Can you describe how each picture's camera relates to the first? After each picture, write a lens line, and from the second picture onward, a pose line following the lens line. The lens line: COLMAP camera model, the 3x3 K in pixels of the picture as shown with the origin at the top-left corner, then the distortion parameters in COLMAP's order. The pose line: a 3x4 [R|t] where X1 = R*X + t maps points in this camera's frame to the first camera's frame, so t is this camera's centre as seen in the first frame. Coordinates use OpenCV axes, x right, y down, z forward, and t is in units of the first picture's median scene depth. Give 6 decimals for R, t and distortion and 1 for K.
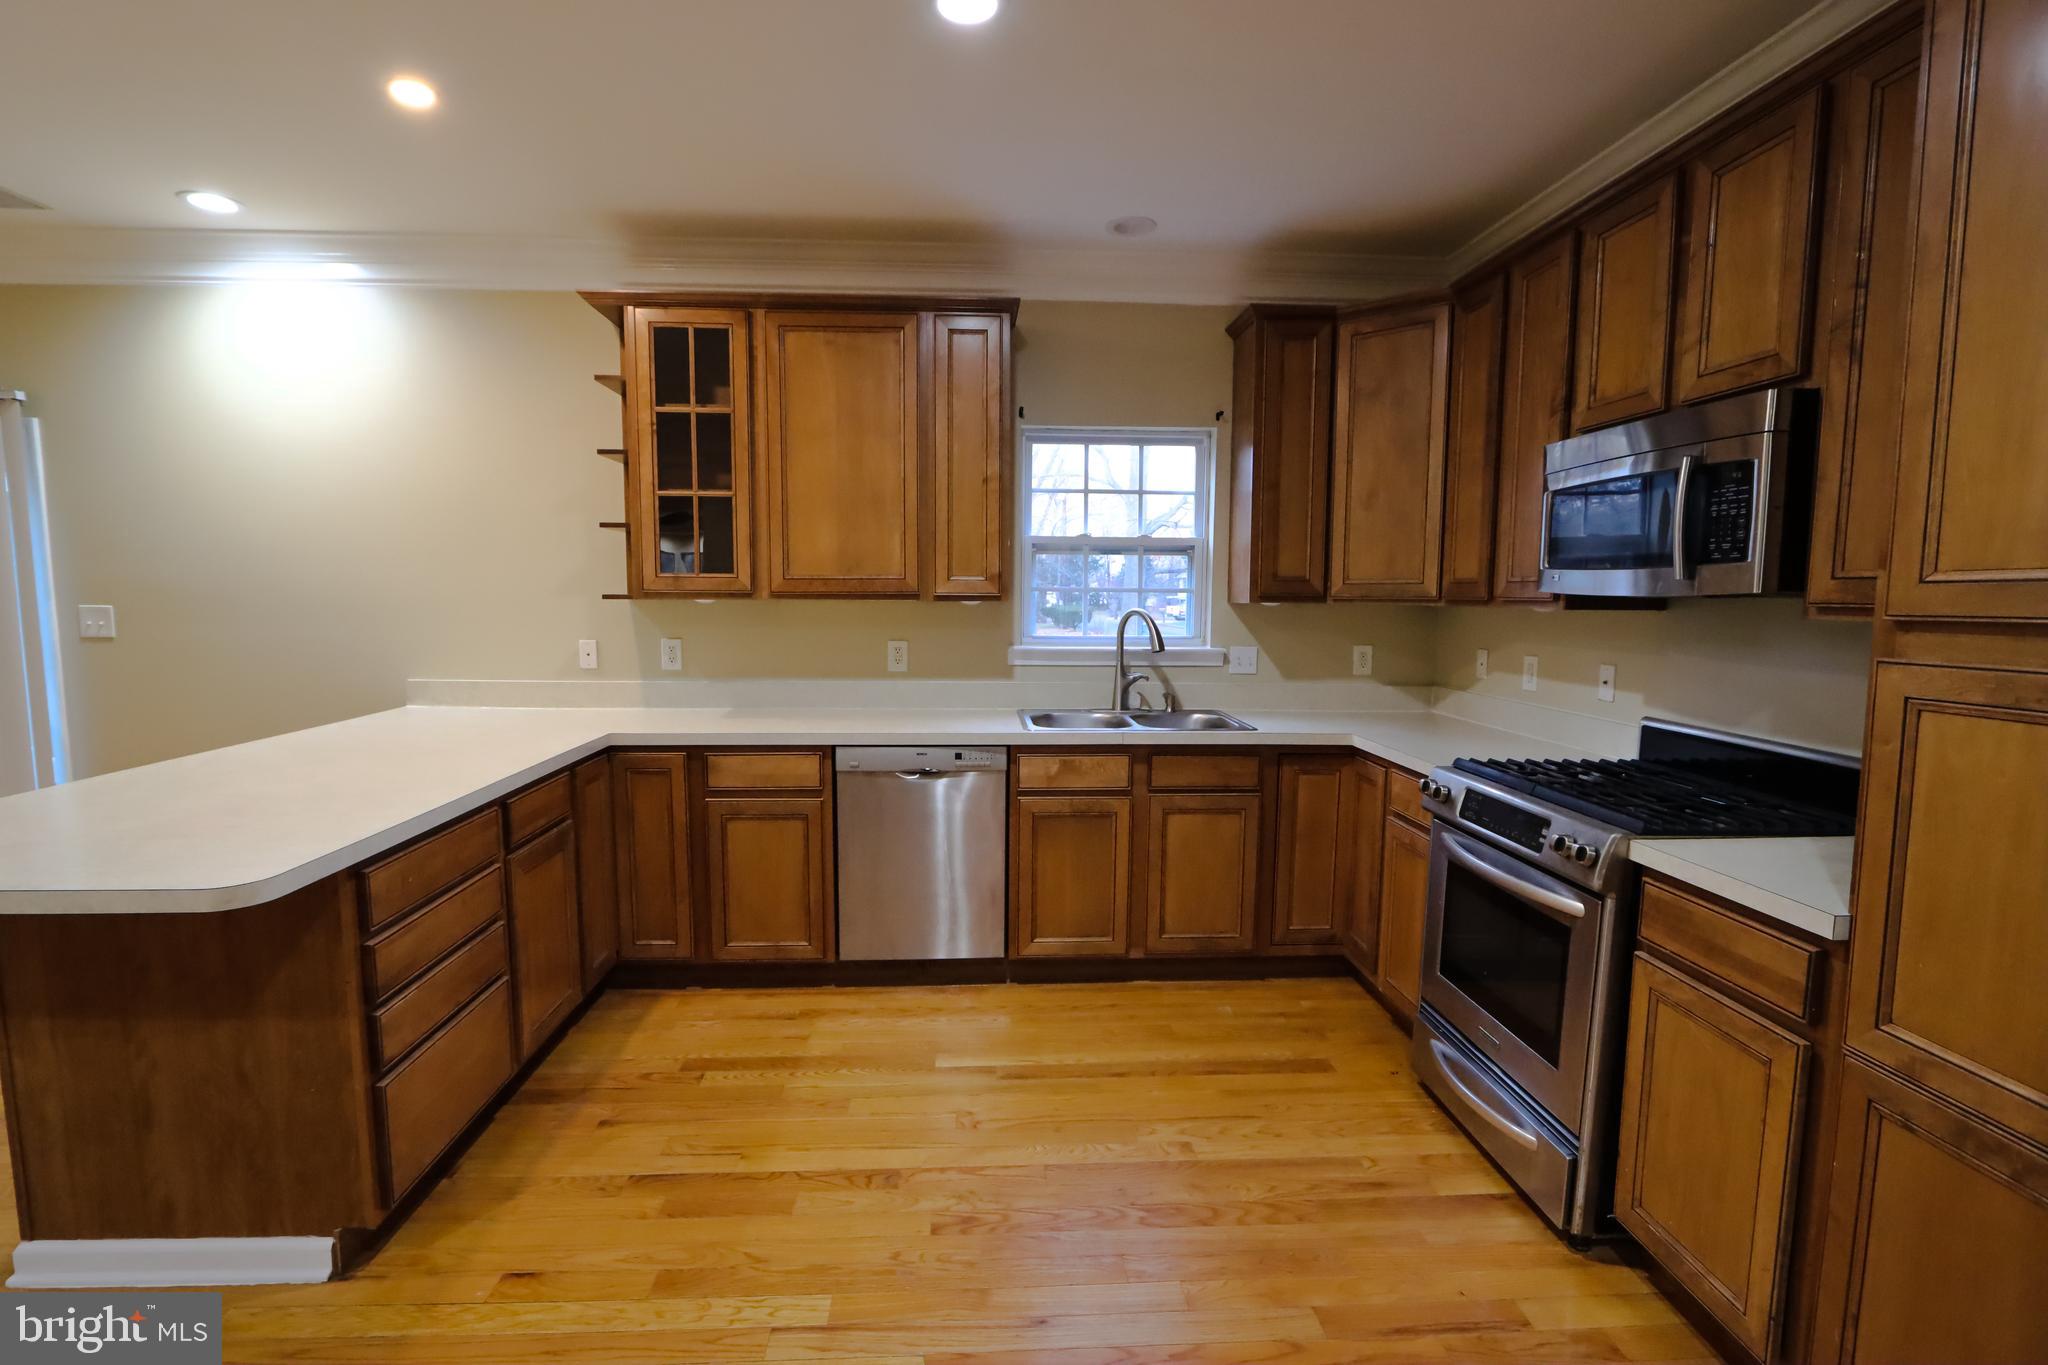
lens RADIAL K [[945.9, 0, 1012.8], [0, 945.9, 690.2], [0, 0, 1]] dist [-0.015167, 0.000872]
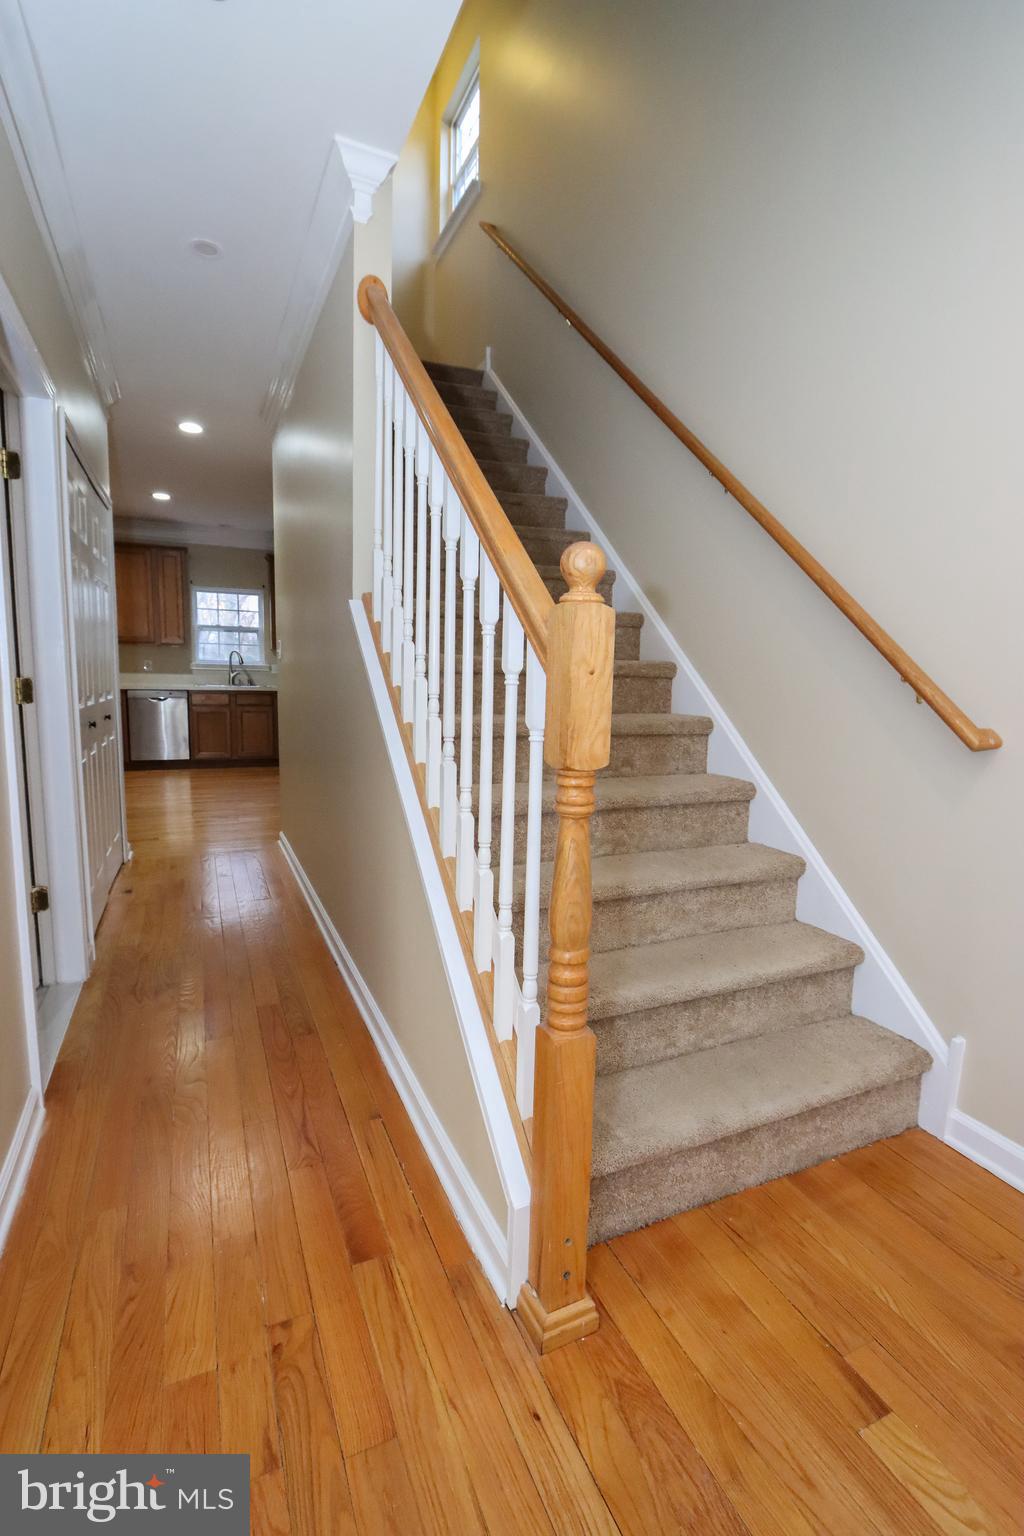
lens RADIAL K [[709.4, 0, 522.8], [0, 709.4, 775.1], [0, 0, 1]] dist [-0.015167, 0.000872]
pose [[0.930269, -0.033974, 0.365302, 0.160540], [0.018005, 0.998731, 0.047031, 0.243647], [-0.366436, -0.037174, 0.929700, -1.585256]]
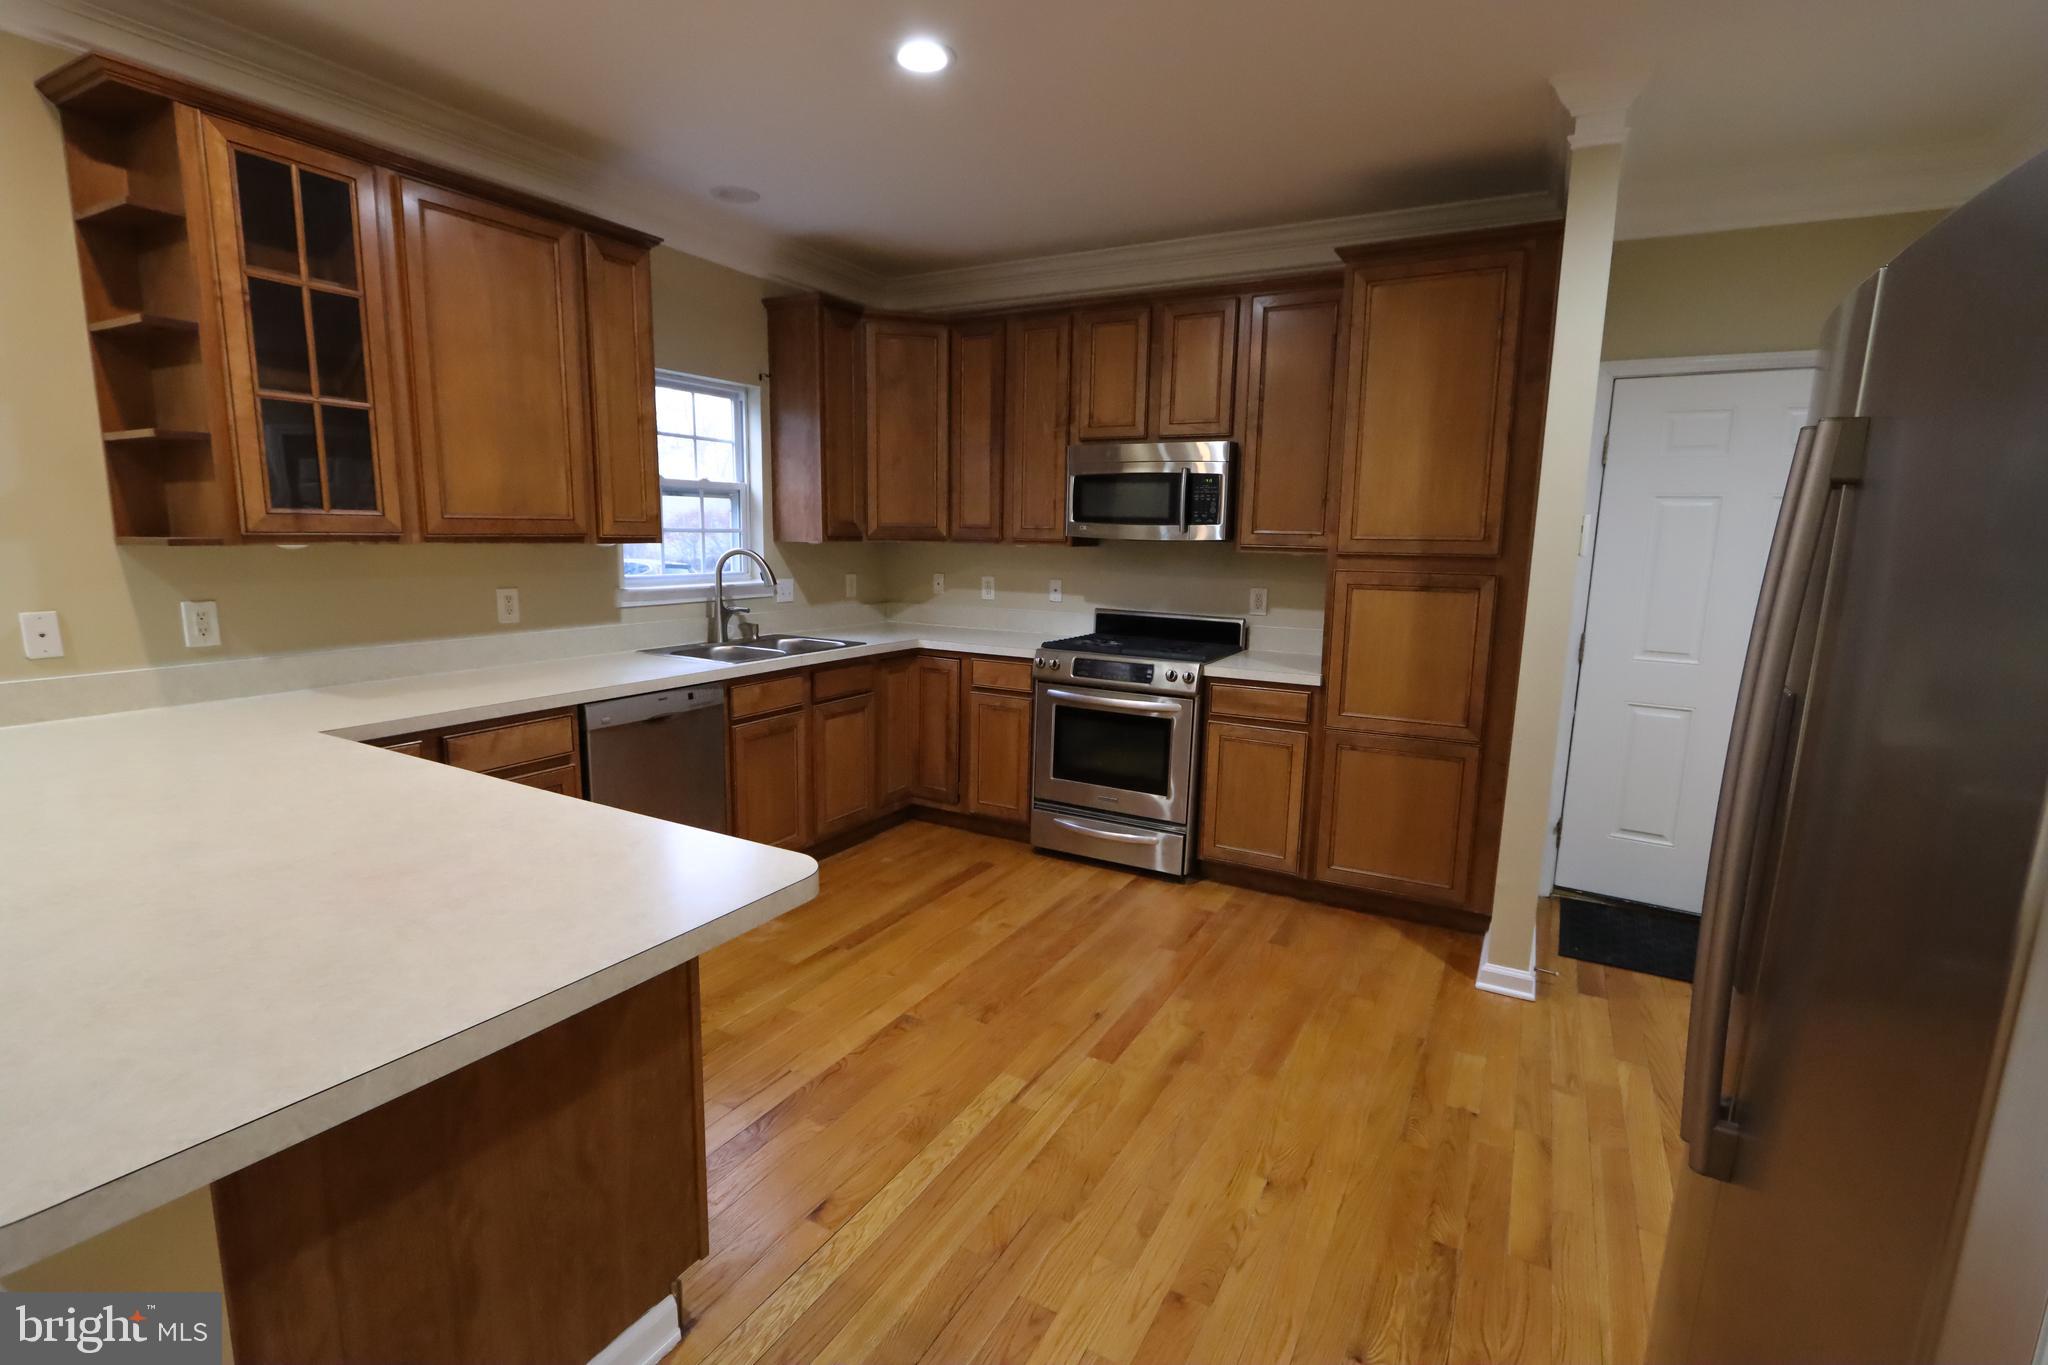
lens RADIAL K [[942.1, 0, 1010.6], [0, 942.1, 686.2], [0, 0, 1]] dist [-0.021863, 0.004778]
pose [[0.538401, -0.134896, 0.831822, -0.691120], [0.073373, 0.990860, 0.113196, -0.029675], [-0.839488, 0.000089, 0.543377, 0.149603]]
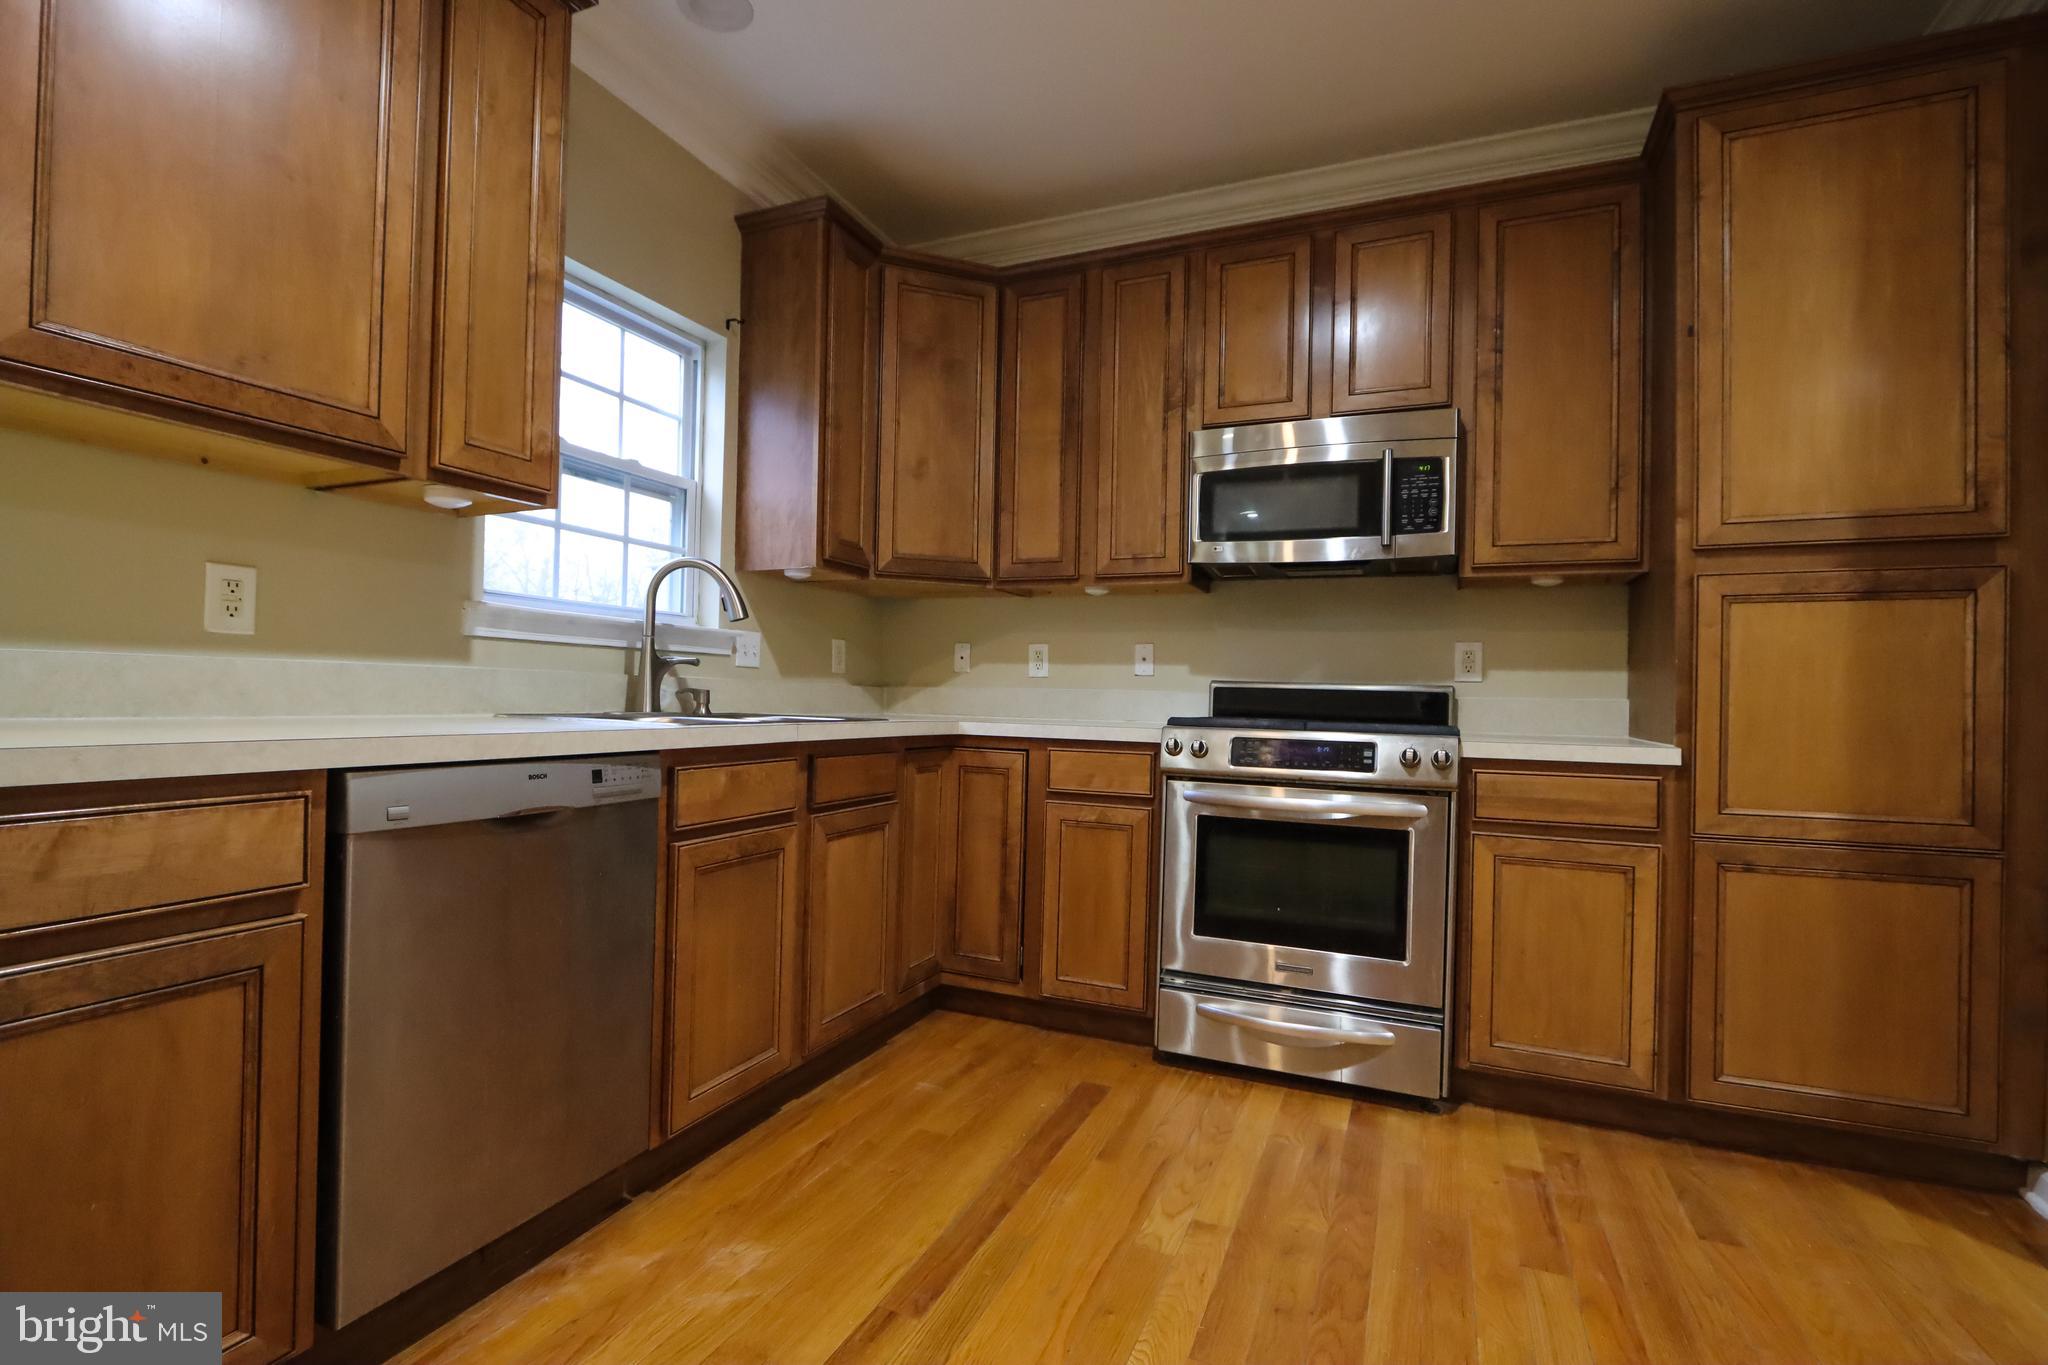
lens RADIAL K [[945.9, 0, 1012.8], [0, 945.9, 690.2], [0, 0, 1]] dist [-0.015167, 0.000872]
pose [[0.449006, 0.008941, 0.893484, -0.397731], [0.072750, 0.996264, -0.046529, 0.061110], [-0.890562, 0.085893, 0.446678, 0.547724]]
